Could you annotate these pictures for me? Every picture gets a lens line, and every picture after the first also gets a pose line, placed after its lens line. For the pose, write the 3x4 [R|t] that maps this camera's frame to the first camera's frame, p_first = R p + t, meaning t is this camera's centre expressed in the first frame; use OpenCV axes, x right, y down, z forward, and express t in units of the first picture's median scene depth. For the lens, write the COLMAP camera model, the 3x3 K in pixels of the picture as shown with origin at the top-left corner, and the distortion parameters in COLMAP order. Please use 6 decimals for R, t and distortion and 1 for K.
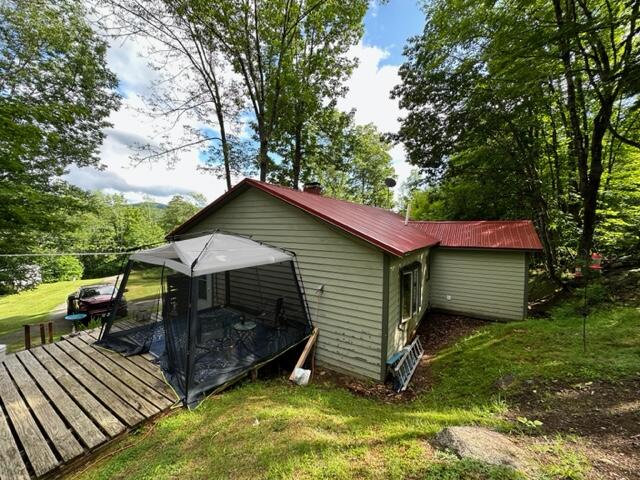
lens RADIAL K [[256.0, 0, 321.6], [0, 256.0, 242.0], [0, 0, 1]] dist [-0.001648, 0.000420]
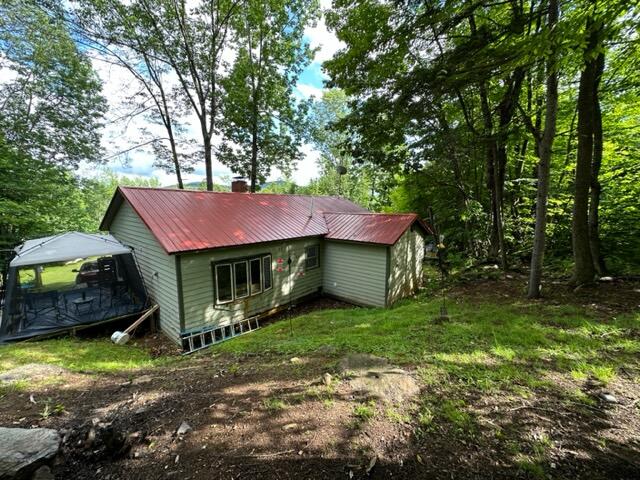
lens RADIAL K [[256.0, 0, 322.3], [0, 256.0, 243.7], [0, 0, 1]] dist [-0.001648, 0.000420]
pose [[0.987948, 0.019048, -0.153608, 0.467276], [-0.004580, 0.995562, 0.094000, -0.046335], [0.154717, -0.092164, 0.983651, -0.060922]]
